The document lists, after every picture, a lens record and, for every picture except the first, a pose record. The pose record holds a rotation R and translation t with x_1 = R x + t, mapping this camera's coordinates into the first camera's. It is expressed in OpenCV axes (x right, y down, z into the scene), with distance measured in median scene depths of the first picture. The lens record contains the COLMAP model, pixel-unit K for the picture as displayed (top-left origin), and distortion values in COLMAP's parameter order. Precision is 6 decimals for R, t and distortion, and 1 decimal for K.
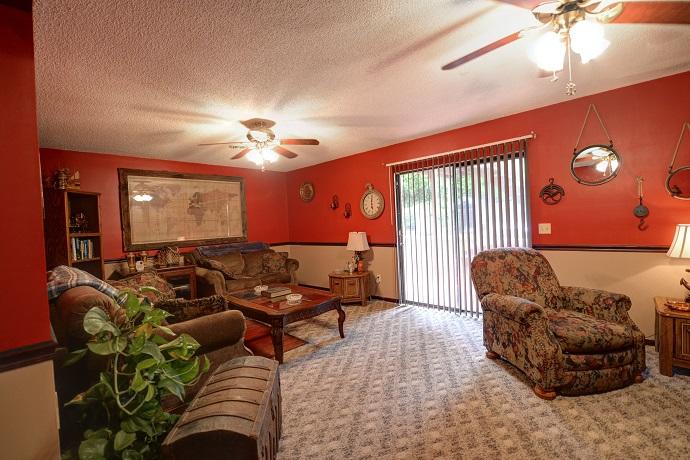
lens RADIAL K [[310.7, 0, 348.1], [0, 310.7, 226.4], [0, 0, 1]] dist [-0.011148, -0.004065]
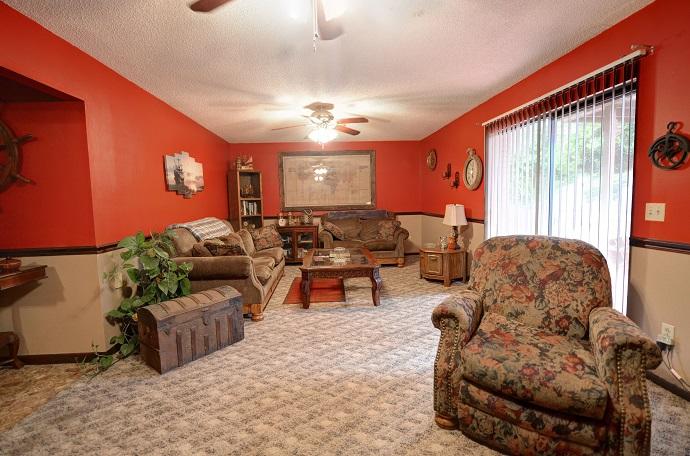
lens RADIAL K [[321.2, 0, 345.8], [0, 321.2, 219.6], [0, 0, 1]] dist [-0.001309, -0.000343]
pose [[0.727379, 0.072793, -0.682365, 0.604893], [-0.015834, 0.995874, 0.089359, -0.022657], [0.686054, -0.054193, 0.725530, 0.159209]]
